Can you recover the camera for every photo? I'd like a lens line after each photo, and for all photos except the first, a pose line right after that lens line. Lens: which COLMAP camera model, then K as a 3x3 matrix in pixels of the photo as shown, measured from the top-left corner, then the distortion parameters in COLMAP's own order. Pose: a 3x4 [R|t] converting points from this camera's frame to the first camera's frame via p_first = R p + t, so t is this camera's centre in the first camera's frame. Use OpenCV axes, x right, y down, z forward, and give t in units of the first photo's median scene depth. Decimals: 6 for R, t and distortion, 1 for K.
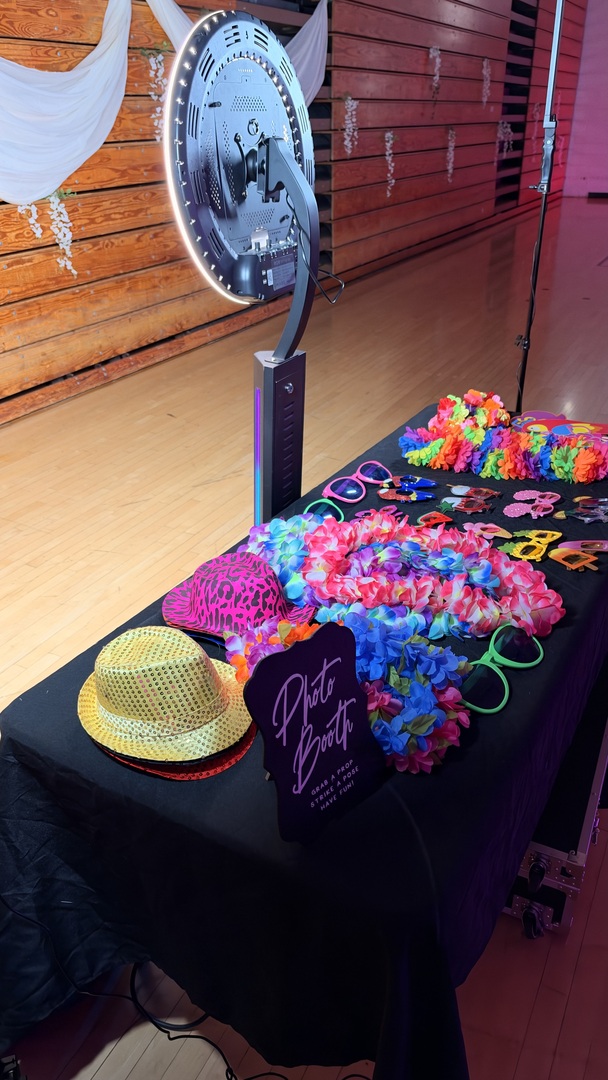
lens RADIAL K [[775.3, 0, 303.6], [0, 775.3, 529.6], [0, 0, 1]] dist [-0.010673, -0.031368]
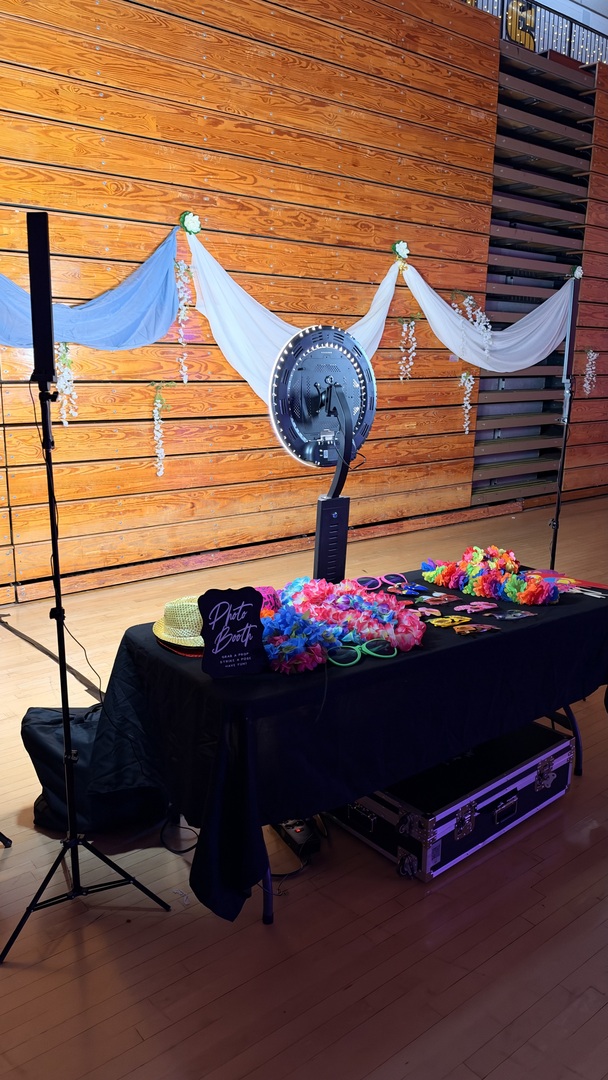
lens RADIAL K [[775.3, 0, 303.6], [0, 775.3, 529.6], [0, 0, 1]] dist [-0.010673, -0.031368]
pose [[0.914840, 0.107479, -0.389251, 0.580360], [-0.207123, 0.952366, -0.223828, 0.243662], [0.346652, 0.285390, 0.893524, -0.558085]]
